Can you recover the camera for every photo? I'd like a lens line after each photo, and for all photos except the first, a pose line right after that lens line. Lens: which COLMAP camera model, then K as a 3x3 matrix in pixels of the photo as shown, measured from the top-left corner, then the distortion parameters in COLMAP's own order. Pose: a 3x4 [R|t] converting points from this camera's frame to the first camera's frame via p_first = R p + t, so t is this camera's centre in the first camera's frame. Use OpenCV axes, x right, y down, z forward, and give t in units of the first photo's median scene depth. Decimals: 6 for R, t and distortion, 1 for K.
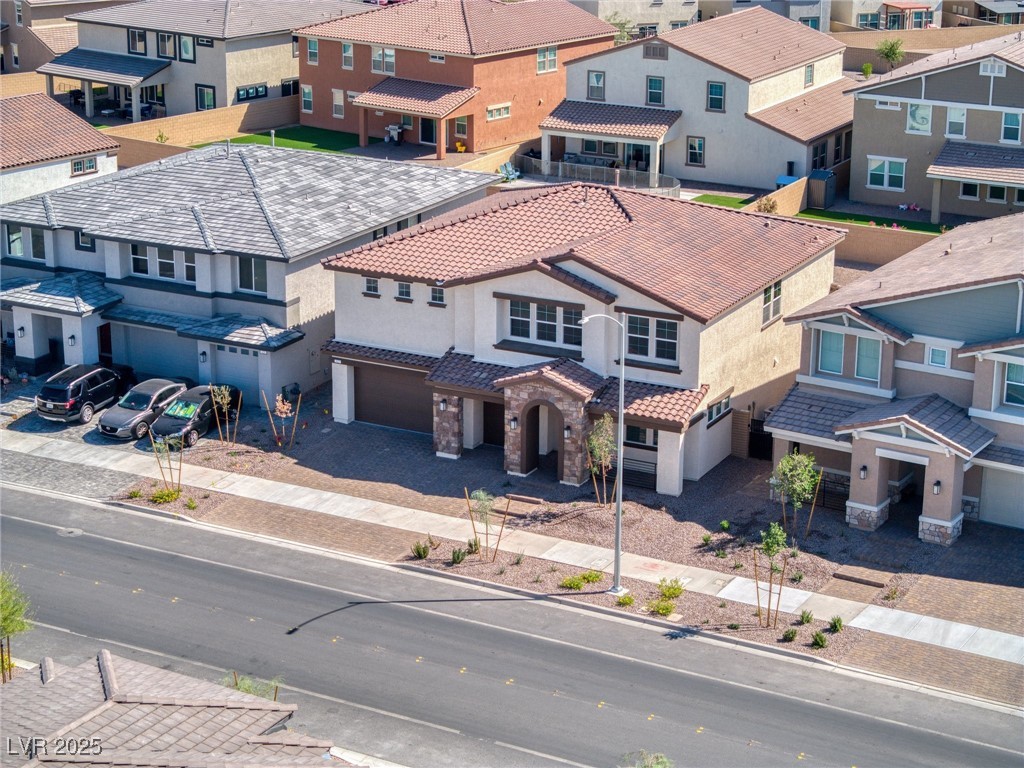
lens RADIAL K [[2072.5, 0, 512.0], [0, 2072.5, 384.0], [0, 0, 1]] dist [-0.227891, 1.053776]
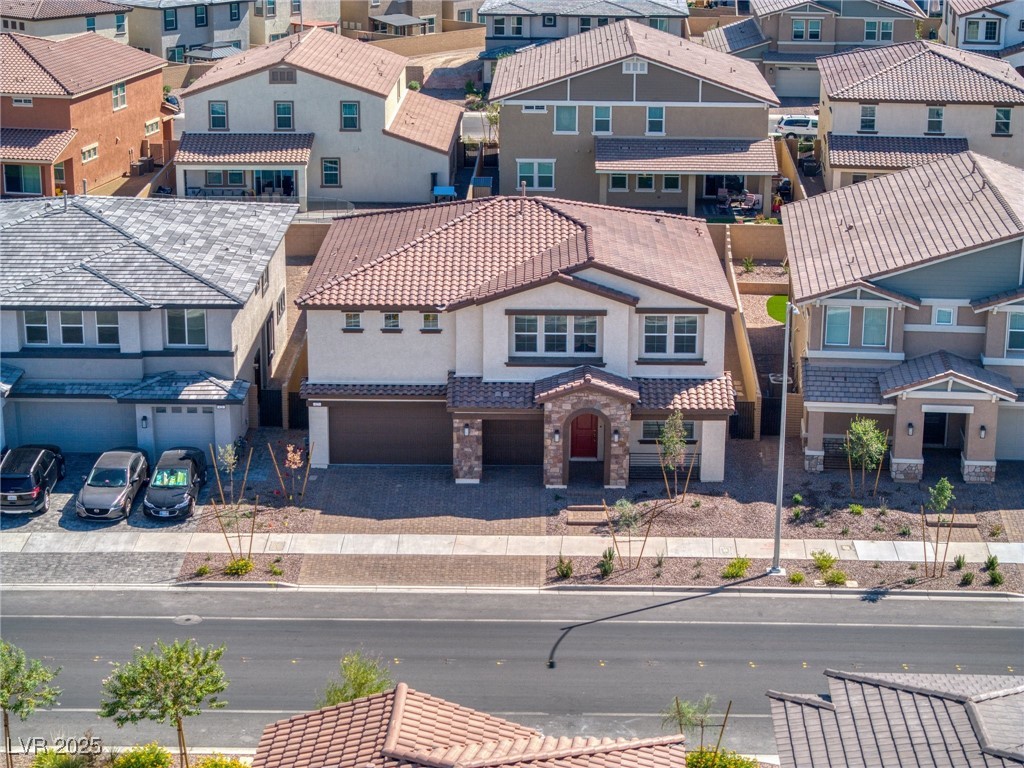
lens RADIAL K [[2072.5, 0, 512.0], [0, 2072.5, 384.0], [0, 0, 1]] dist [-0.227891, 1.053776]
pose [[0.888577, -0.130408, 0.439801, -0.447190], [0.136931, 0.990434, 0.017023, -0.025500], [-0.437814, 0.045096, 0.897934, 0.107424]]
